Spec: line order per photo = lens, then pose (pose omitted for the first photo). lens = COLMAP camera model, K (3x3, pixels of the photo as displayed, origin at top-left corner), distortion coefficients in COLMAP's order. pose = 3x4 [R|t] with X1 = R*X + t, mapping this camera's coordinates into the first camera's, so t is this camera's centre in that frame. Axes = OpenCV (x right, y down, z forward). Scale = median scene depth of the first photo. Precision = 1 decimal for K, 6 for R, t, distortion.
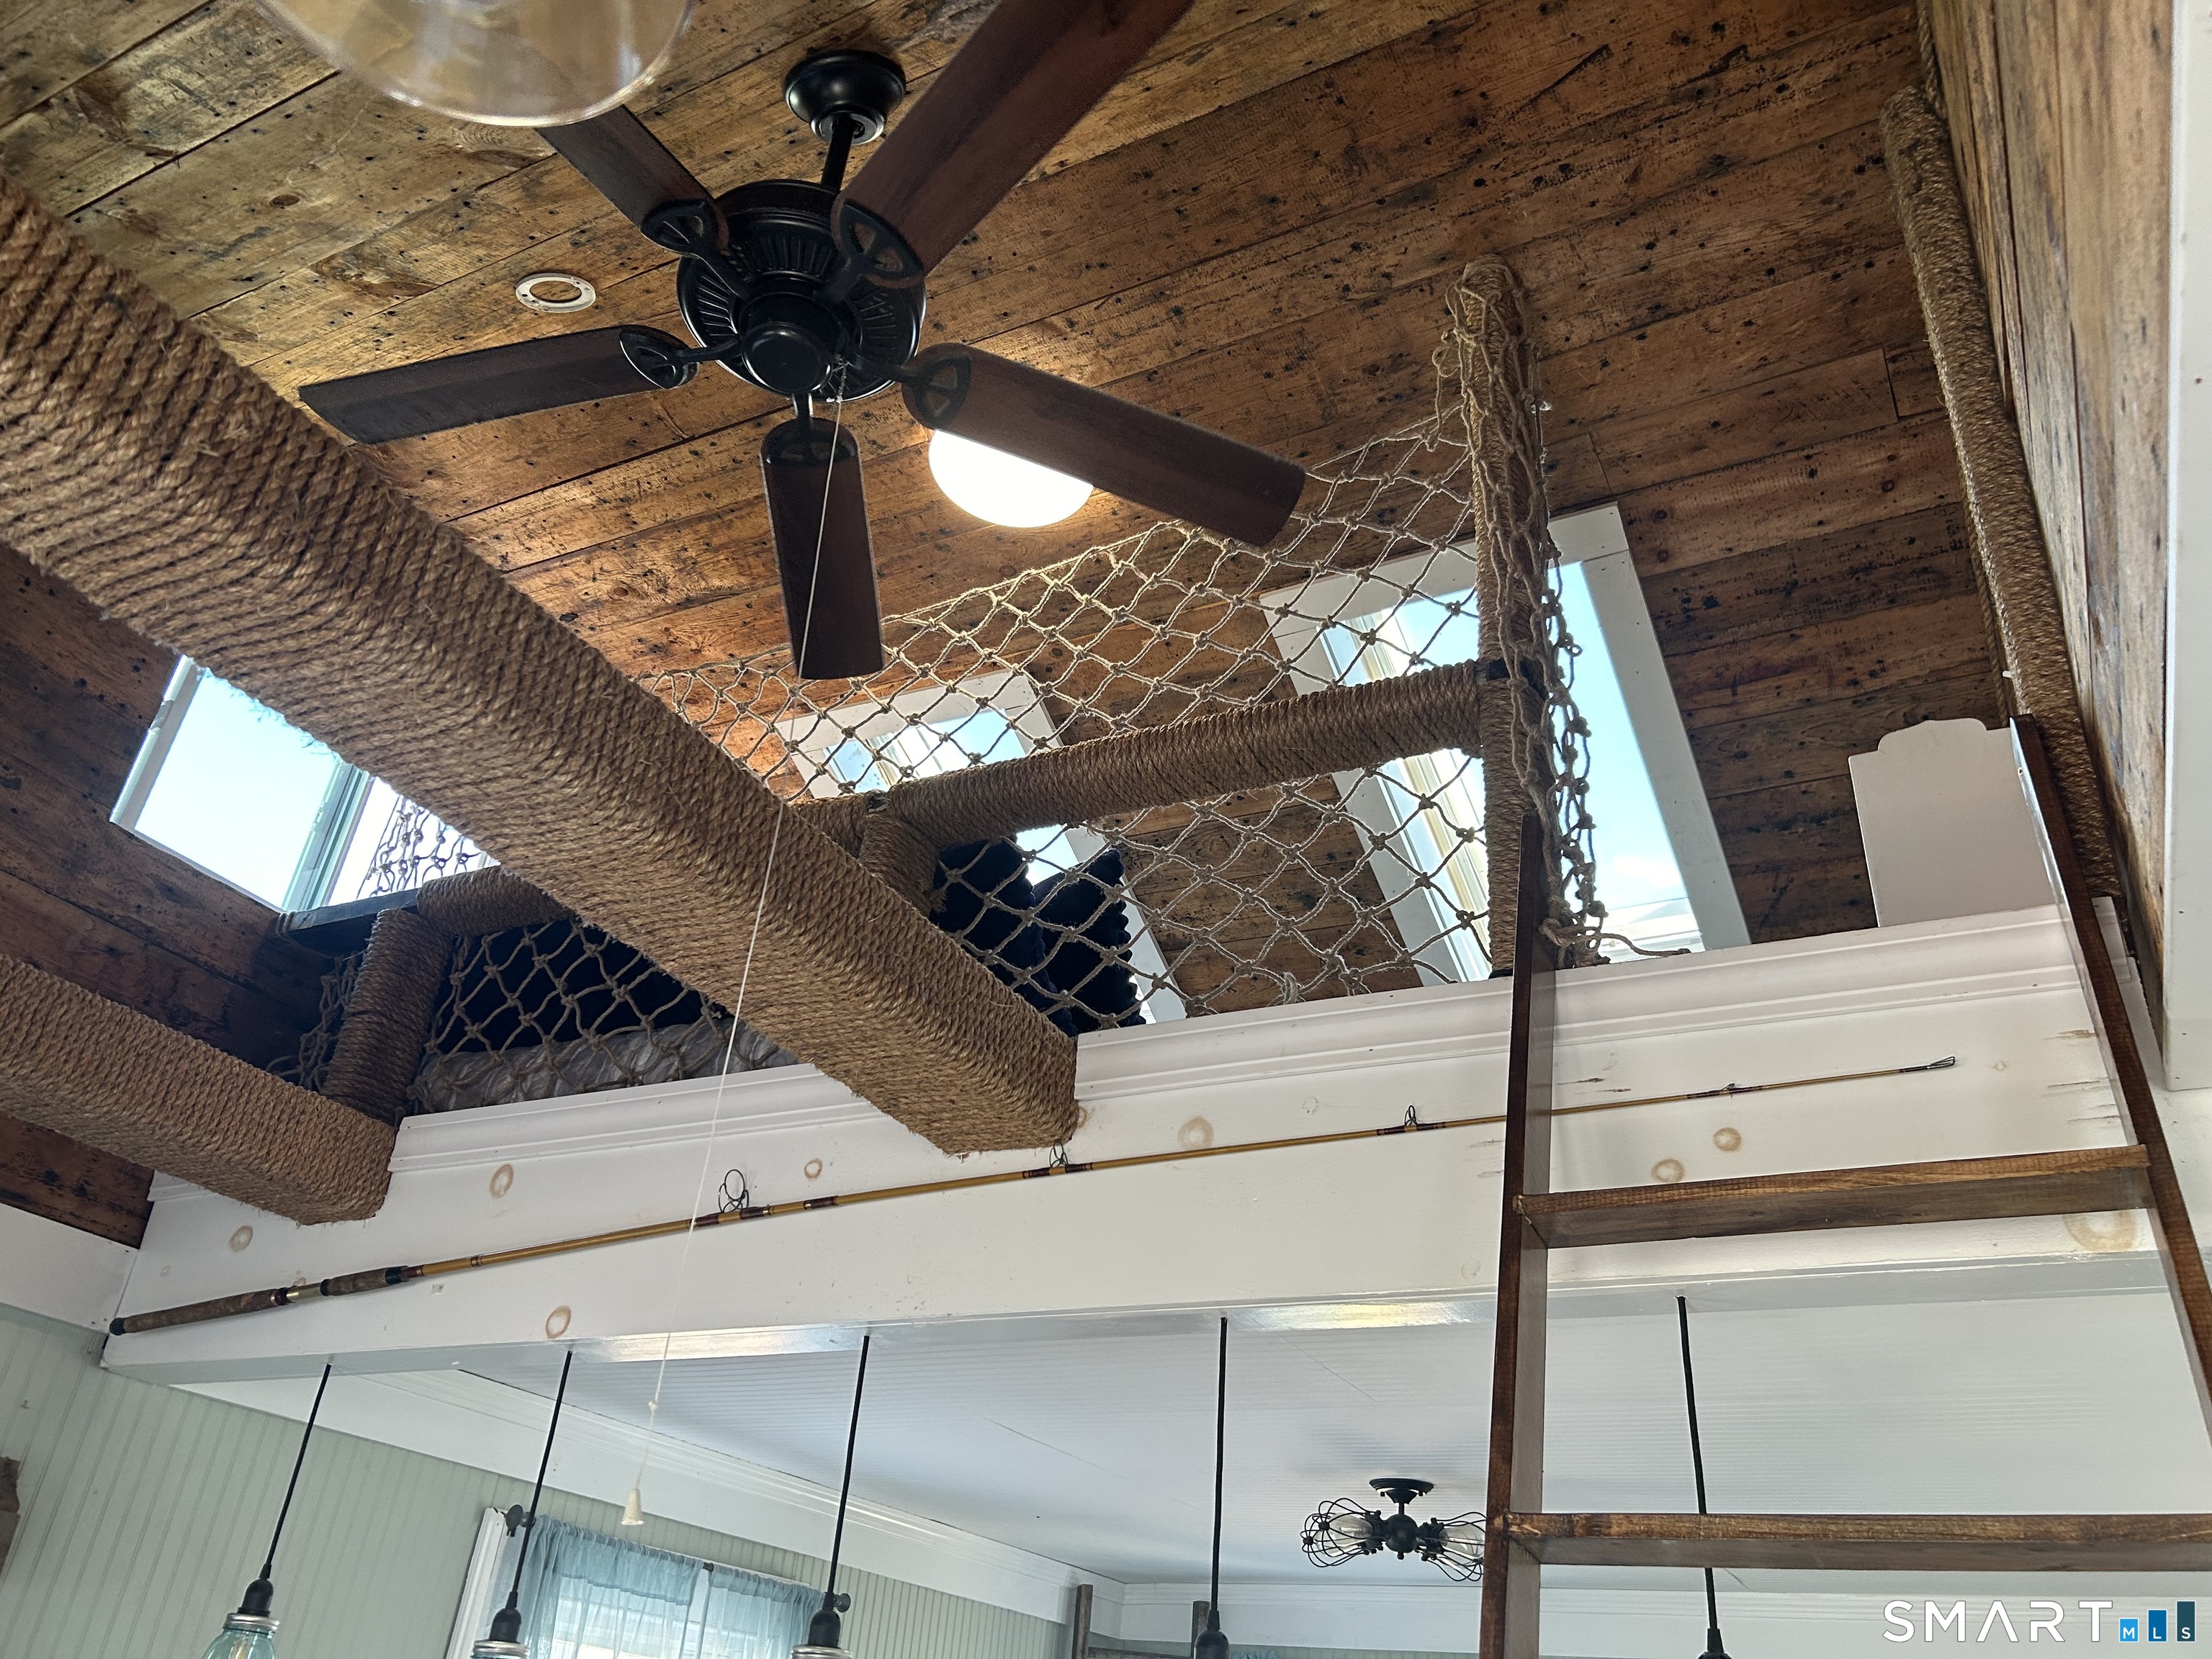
lens RADIAL K [[1659.2, 0, 1089.1], [0, 1659.2, 837.7], [0, 0, 1]] dist [0.055865, -0.059848]
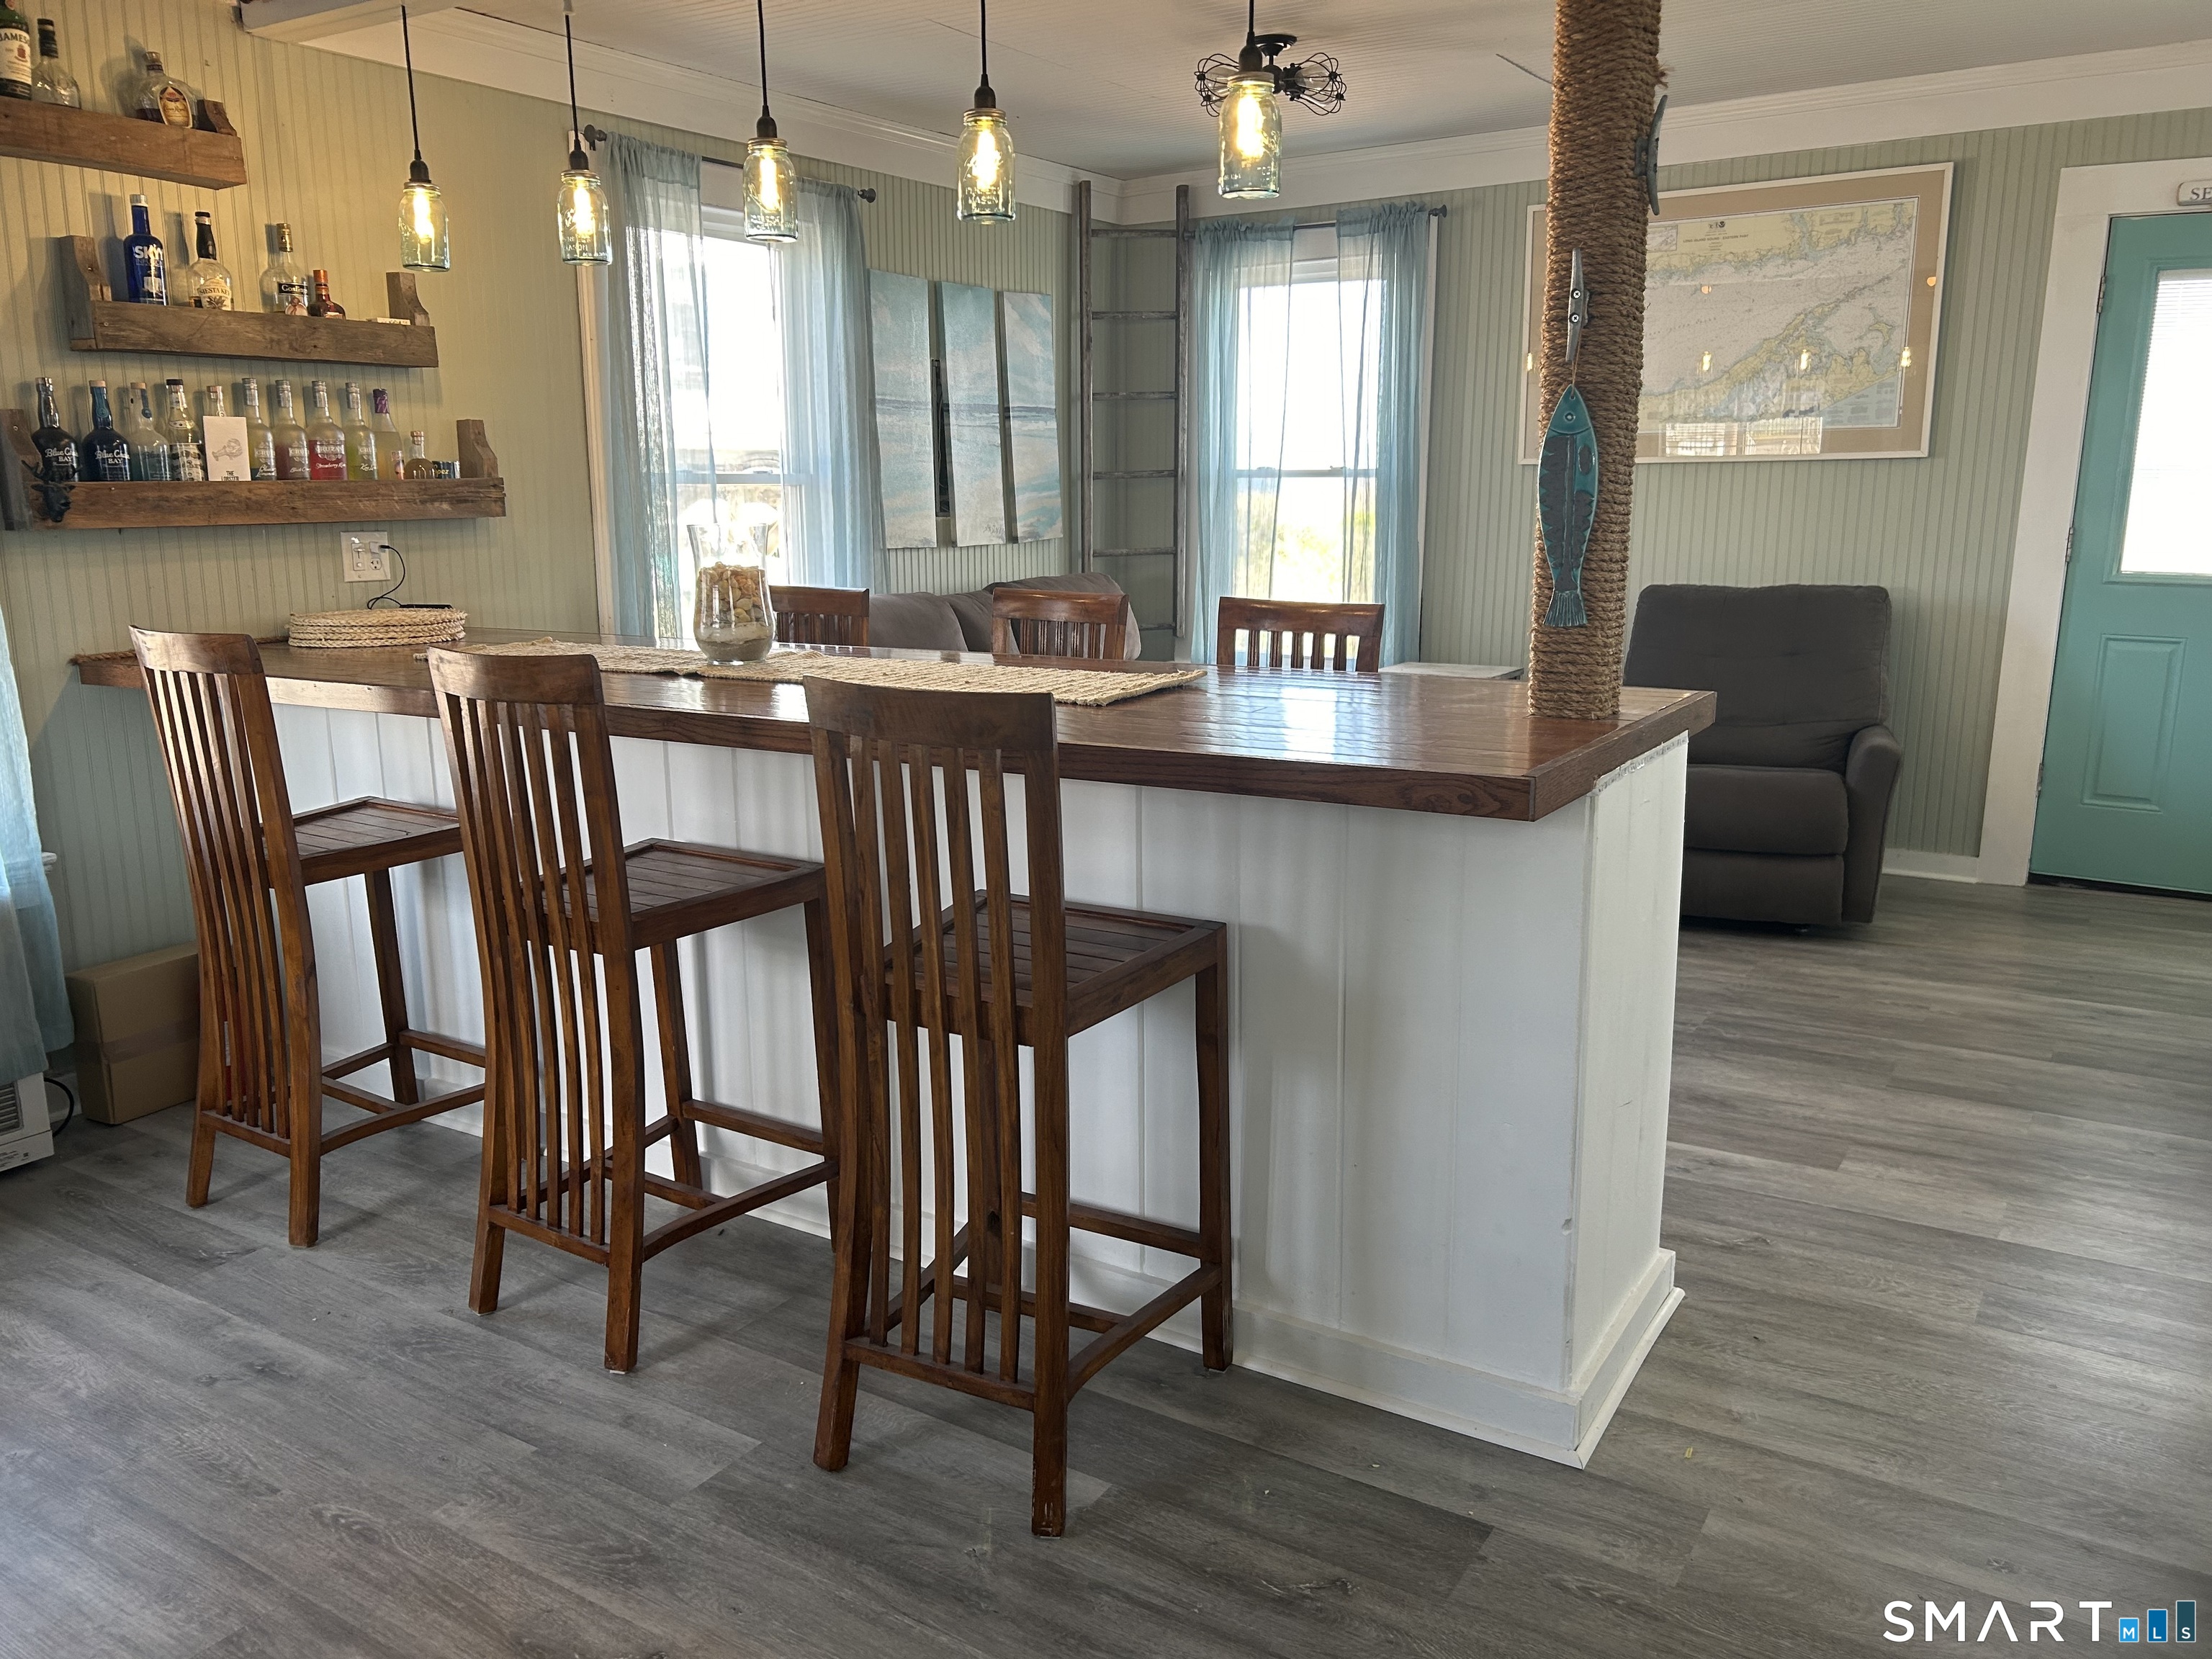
lens RADIAL K [[1659.2, 0, 1118.4], [0, 1659.2, 824.0], [0, 0, 1]] dist [0.055865, -0.059848]
pose [[0.993375, -0.070966, -0.090385, 0.196312], [0.113299, 0.736295, 0.667108, -0.040658], [0.019208, -0.672929, 0.739457, -0.436524]]
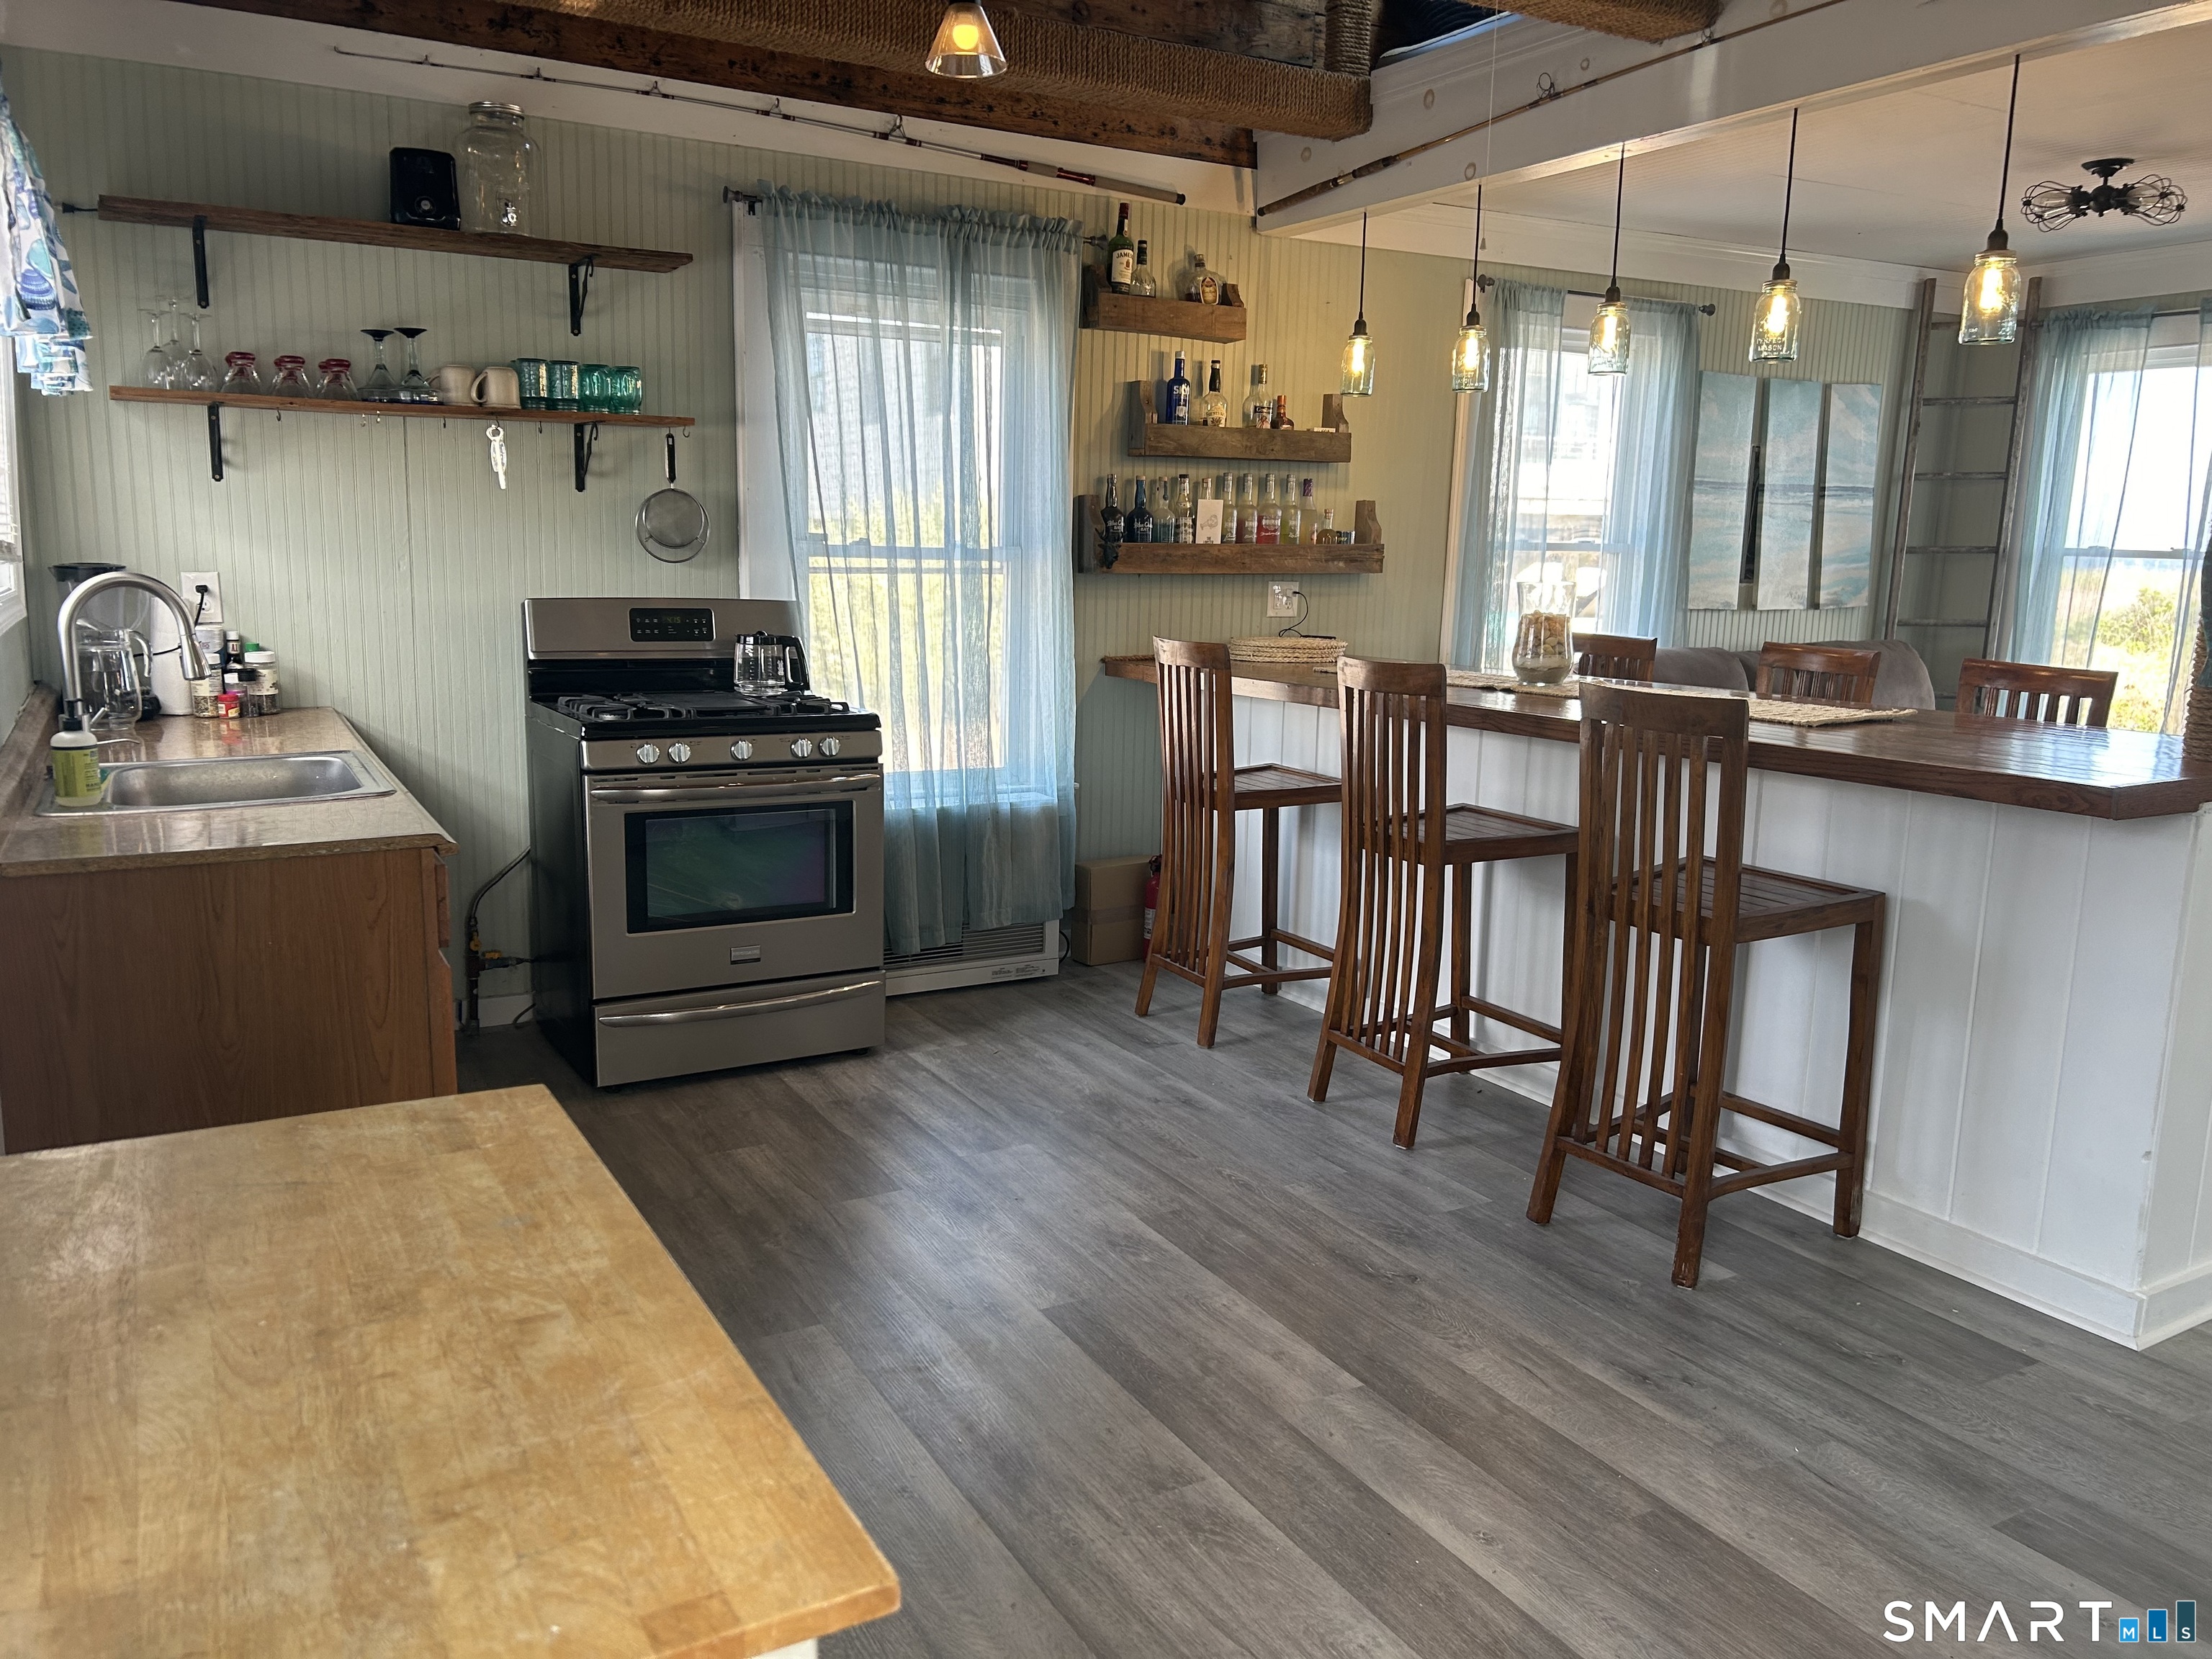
lens RADIAL K [[1659.2, 0, 1095.1], [0, 1659.2, 835.7], [0, 0, 1]] dist [0.055865, -0.059848]
pose [[0.840171, 0.032111, -0.541370, 0.343849], [0.317407, 0.780297, 0.538878, -0.257041], [0.439733, -0.624584, 0.645391, -0.811004]]
